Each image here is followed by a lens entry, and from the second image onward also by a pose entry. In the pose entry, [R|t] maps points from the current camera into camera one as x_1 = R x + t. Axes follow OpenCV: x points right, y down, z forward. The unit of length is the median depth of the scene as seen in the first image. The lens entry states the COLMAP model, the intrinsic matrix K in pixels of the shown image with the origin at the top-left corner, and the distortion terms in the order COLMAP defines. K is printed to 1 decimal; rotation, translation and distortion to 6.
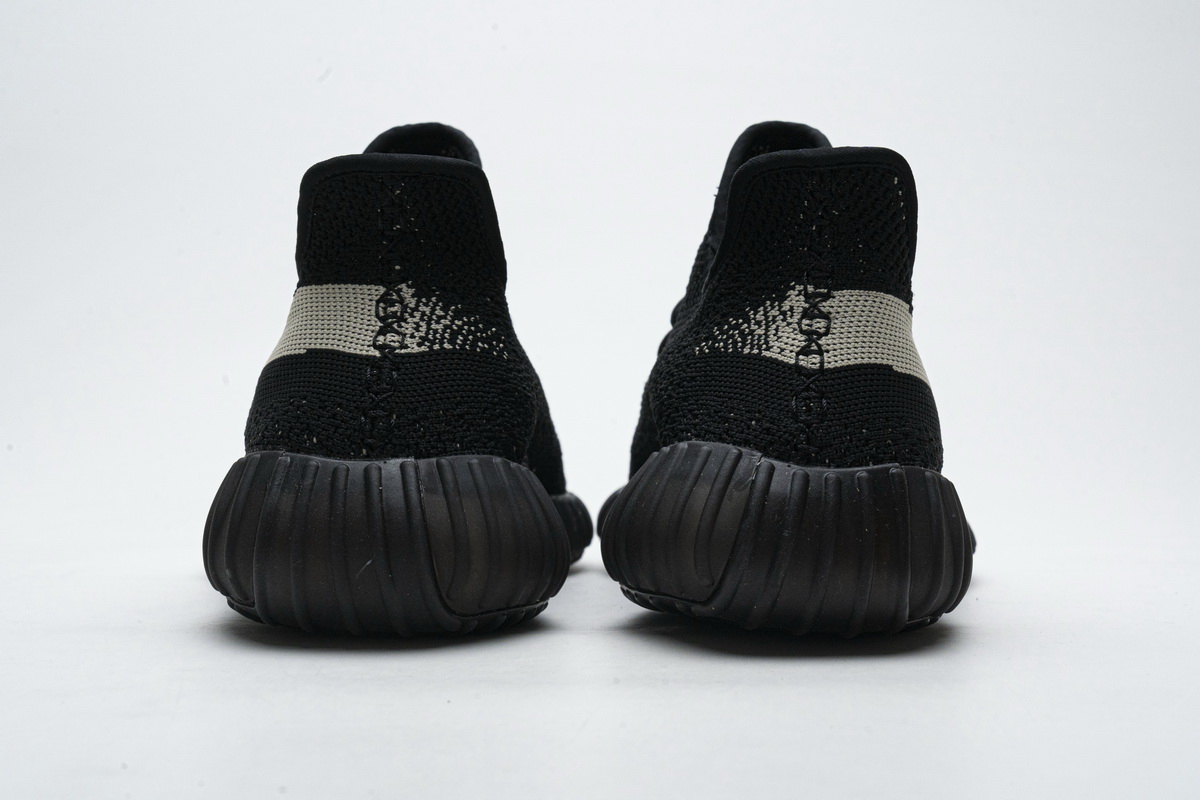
lens RADIAL K [[2336.7, 0, 600.0], [0, 2336.7, 400.0], [0, 0, 1]] dist [0.042356, 0.159523]
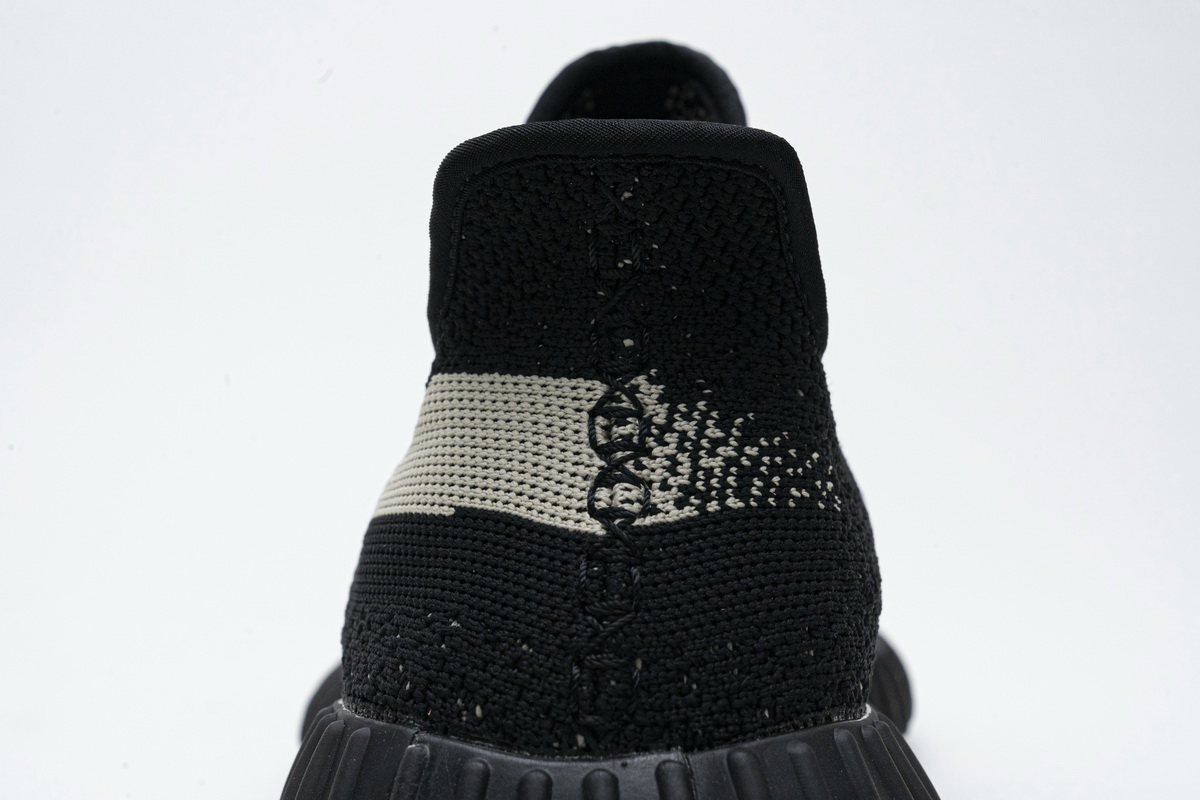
lens RADIAL K [[2336.7, 0, 600.0], [0, 2336.7, 400.0], [0, 0, 1]] dist [0.042356, 0.159523]
pose [[0.998536, -0.018394, -0.050860, -0.067842], [0.021120, 0.998340, 0.053586, -0.072500], [0.049790, -0.054582, 0.997267, 0.496344]]
